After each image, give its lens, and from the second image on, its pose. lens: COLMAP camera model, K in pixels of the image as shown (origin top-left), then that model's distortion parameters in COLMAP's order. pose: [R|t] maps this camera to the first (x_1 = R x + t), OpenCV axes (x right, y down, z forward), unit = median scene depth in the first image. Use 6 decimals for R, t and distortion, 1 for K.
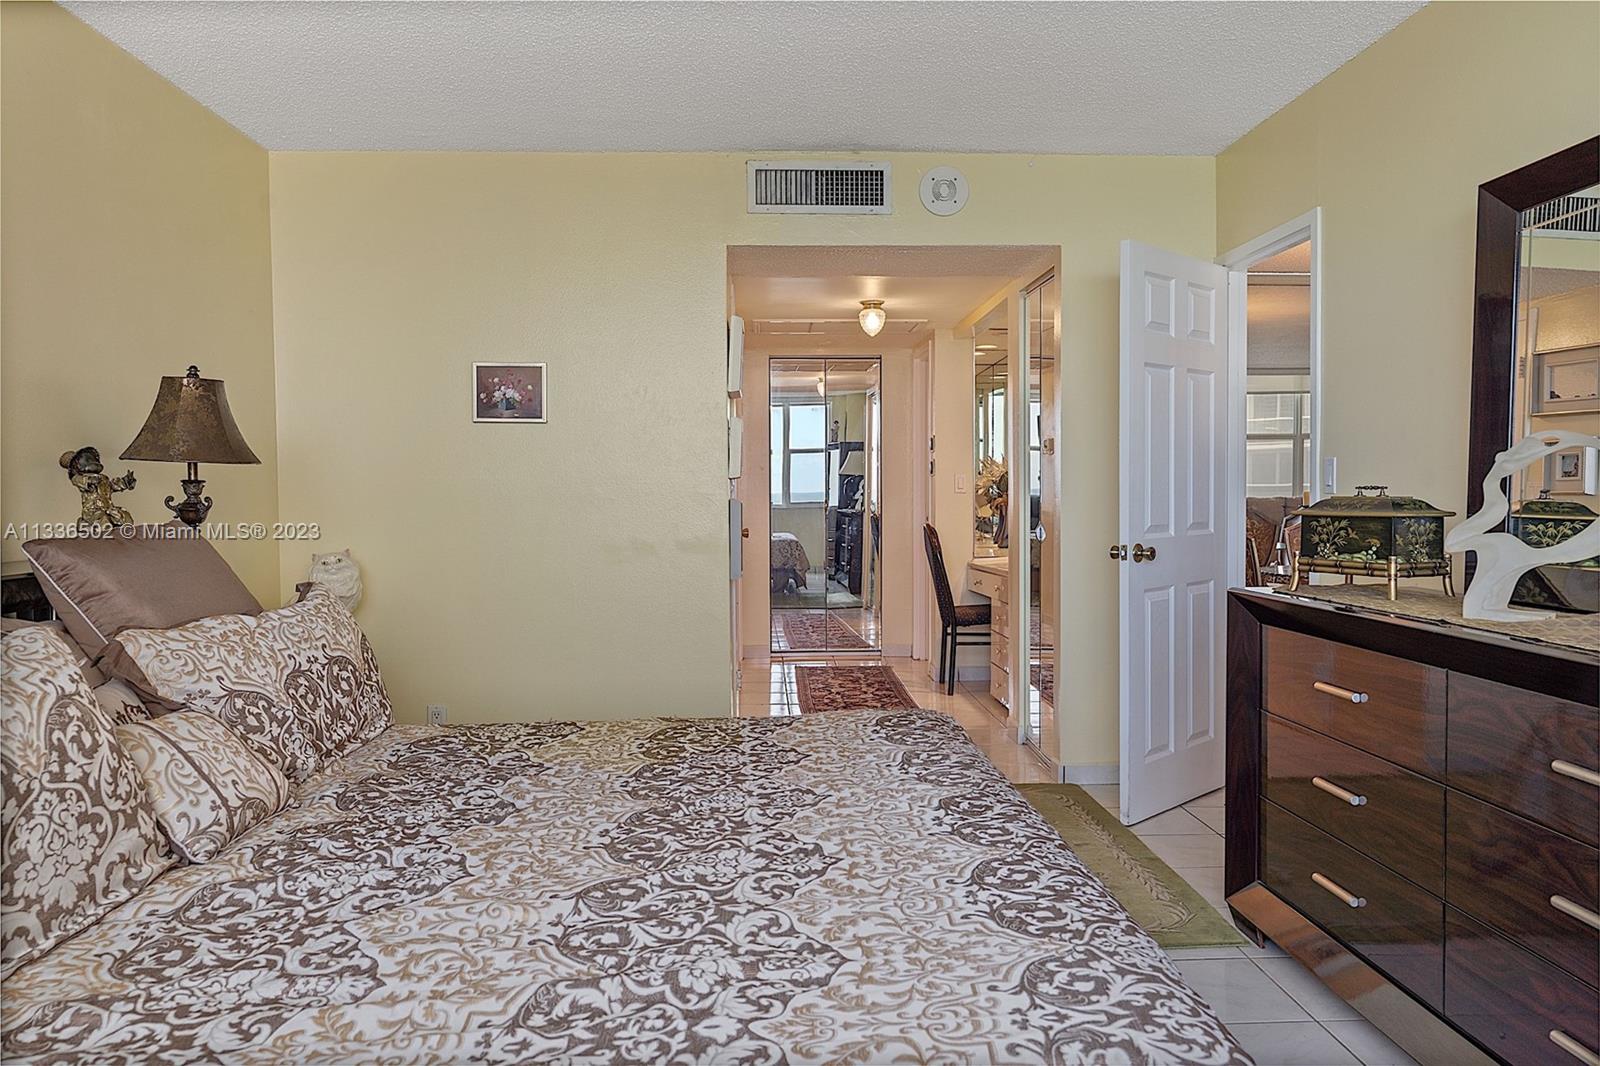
lens RADIAL K [[1216.7, 0, 802.1], [0, 1216.7, 531.0], [0, 0, 1]] dist [-0.000282, 0.000025]
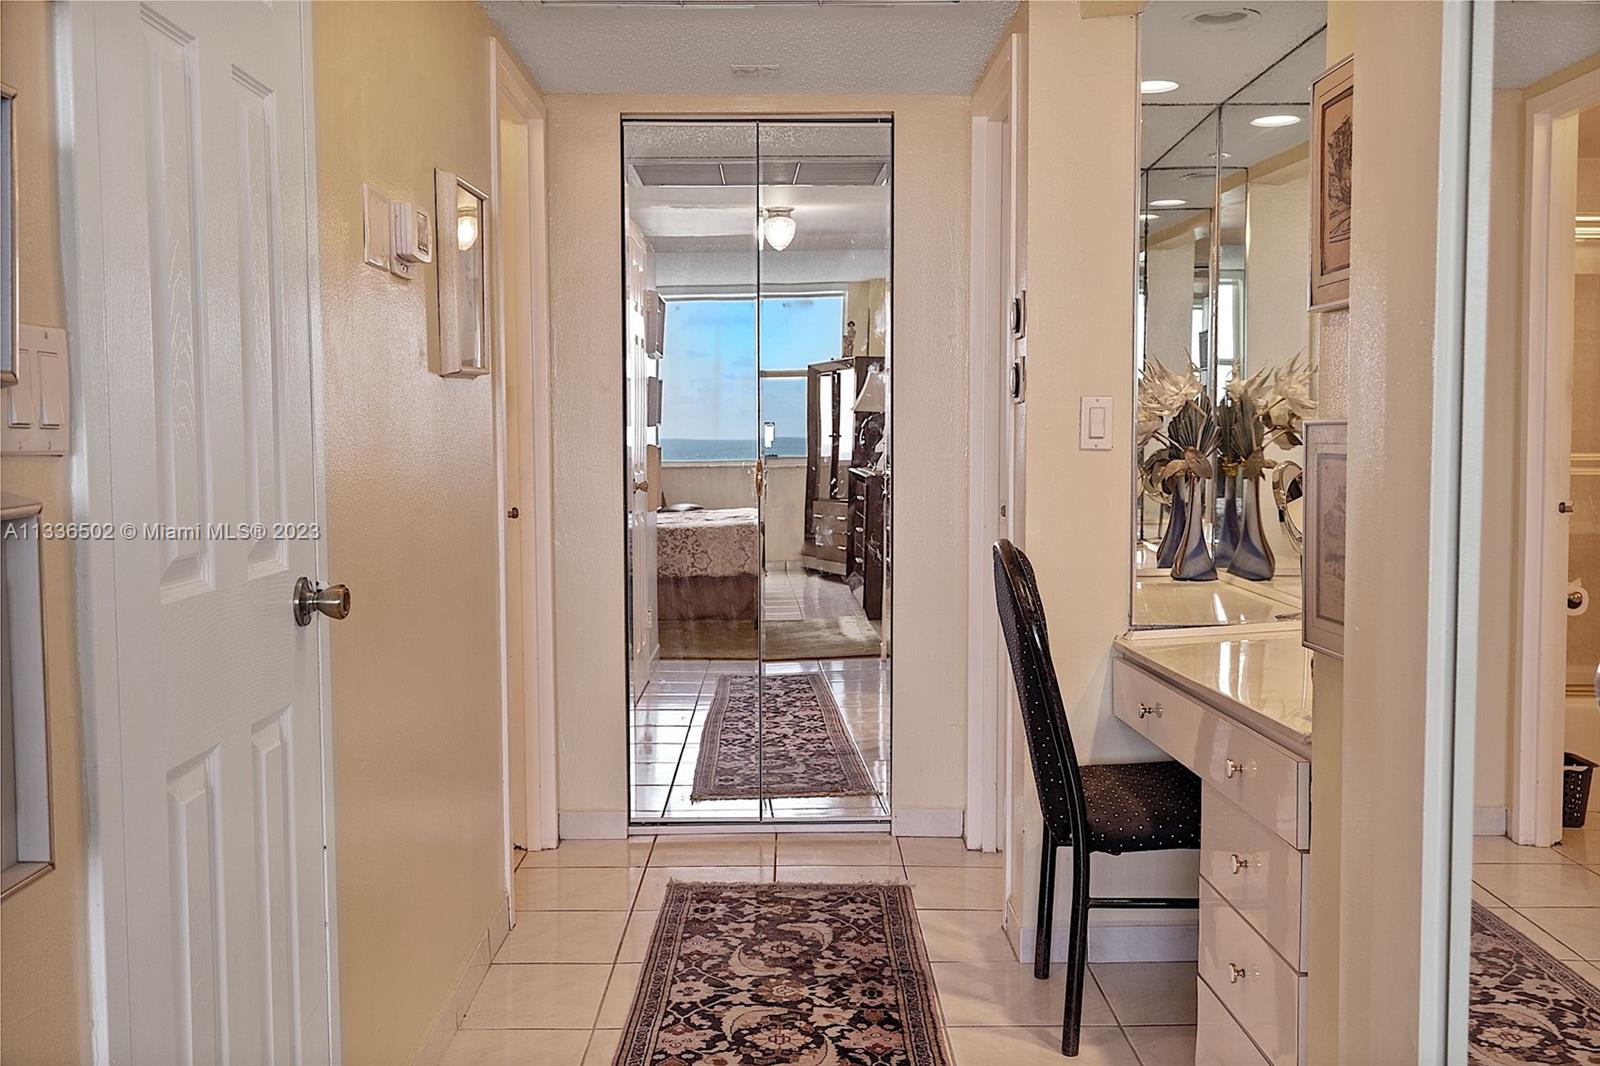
lens RADIAL K [[1459.0, 0, 796.8], [0, 1459.0, 530.2], [0, 0, 1]] dist [0.001521, 0.000000]
pose [[0.999351, 0.000854, -0.036020, 0.056090], [0.000338, 0.999453, 0.033054, -0.021528], [0.036029, -0.033045, 0.998804, 0.554515]]
